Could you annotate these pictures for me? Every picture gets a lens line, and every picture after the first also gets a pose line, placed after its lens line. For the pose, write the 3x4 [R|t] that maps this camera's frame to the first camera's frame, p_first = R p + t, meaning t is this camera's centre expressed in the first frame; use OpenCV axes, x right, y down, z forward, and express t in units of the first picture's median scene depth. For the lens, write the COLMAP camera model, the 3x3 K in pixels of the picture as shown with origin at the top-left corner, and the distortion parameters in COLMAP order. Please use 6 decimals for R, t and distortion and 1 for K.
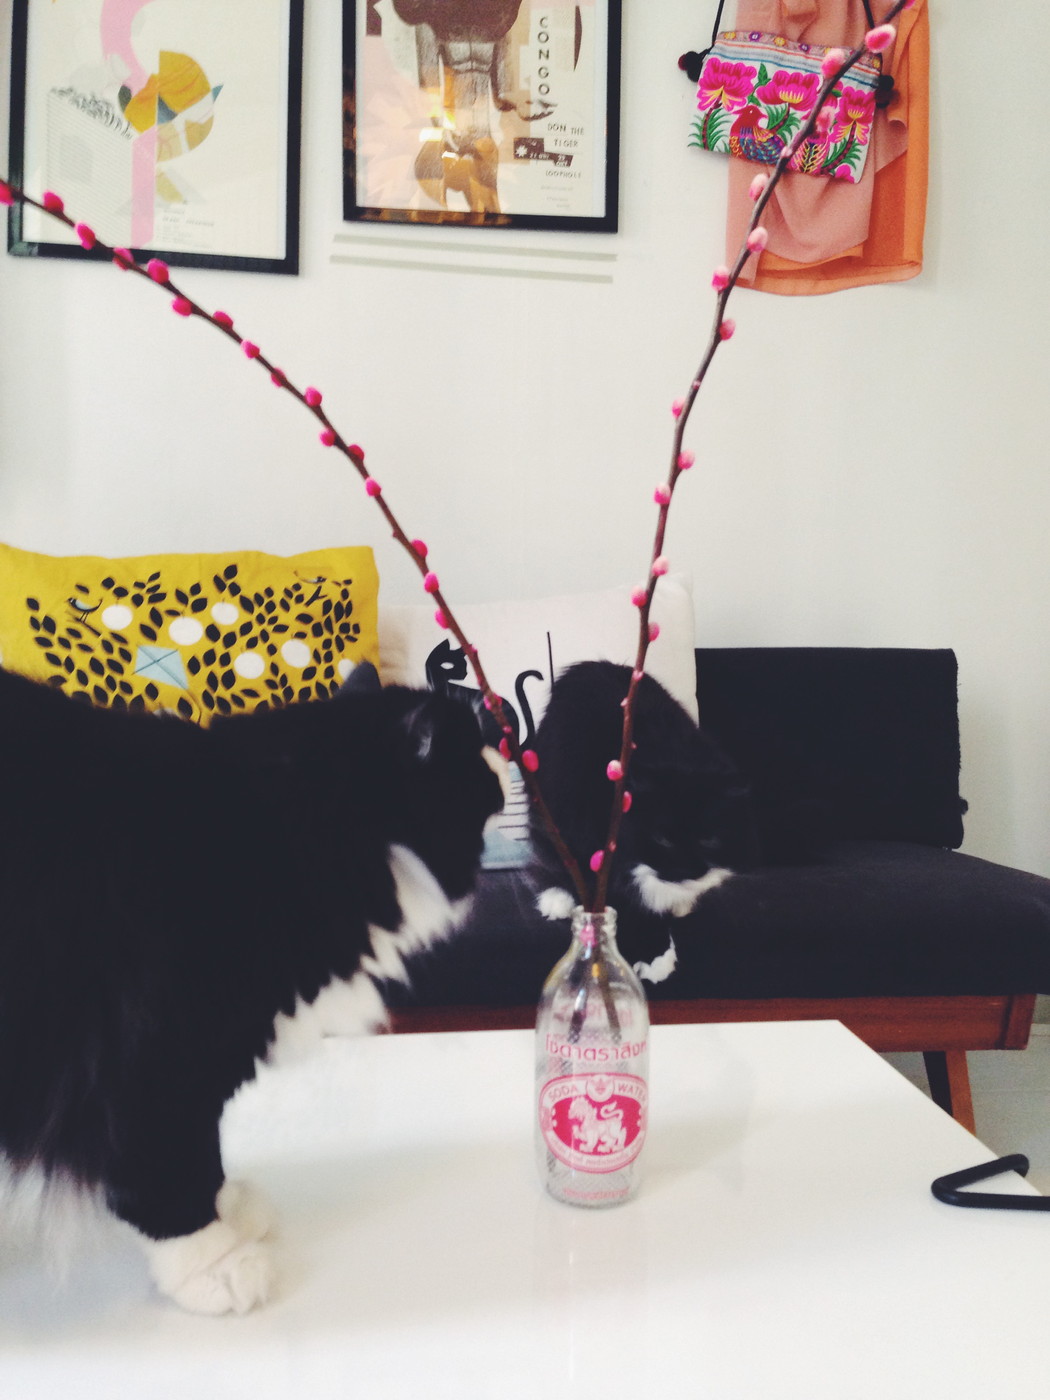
lens RADIAL K [[1292.3, 0, 465.5], [0, 1292.3, 700.2], [0, 0, 1]] dist [0.134766, -0.233793]
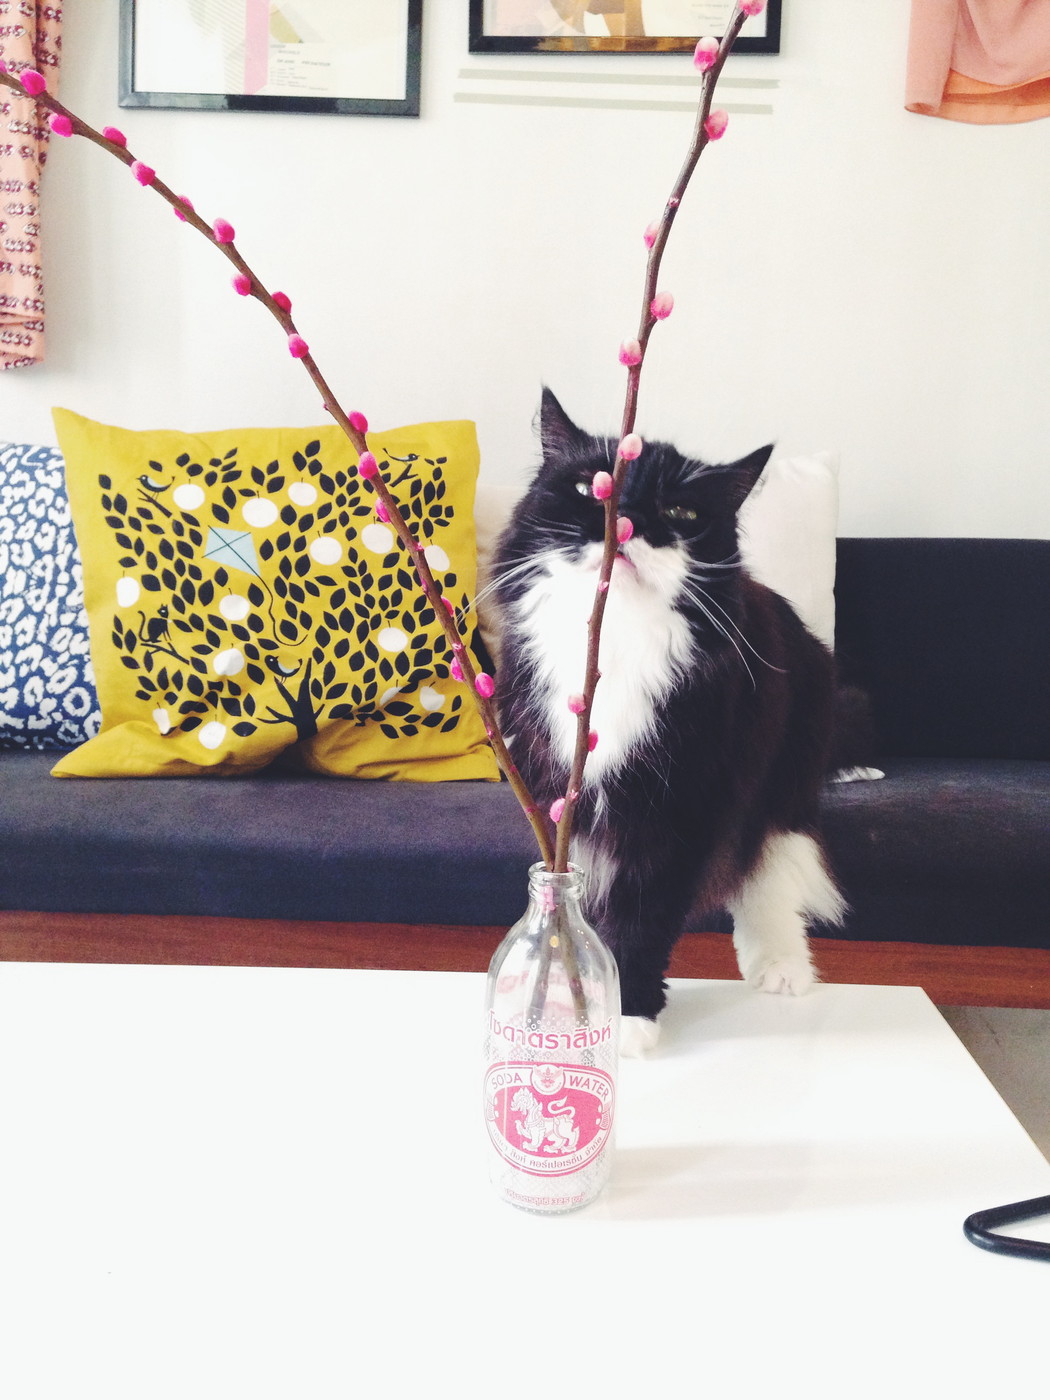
lens RADIAL K [[1292.3, 0, 465.5], [0, 1292.3, 700.2], [0, 0, 1]] dist [0.134766, -0.233793]
pose [[0.987917, 0.033603, -0.151297, 0.077655], [-0.019296, 0.995285, 0.095053, -0.010527], [0.153778, -0.090985, 0.983908, 0.088500]]
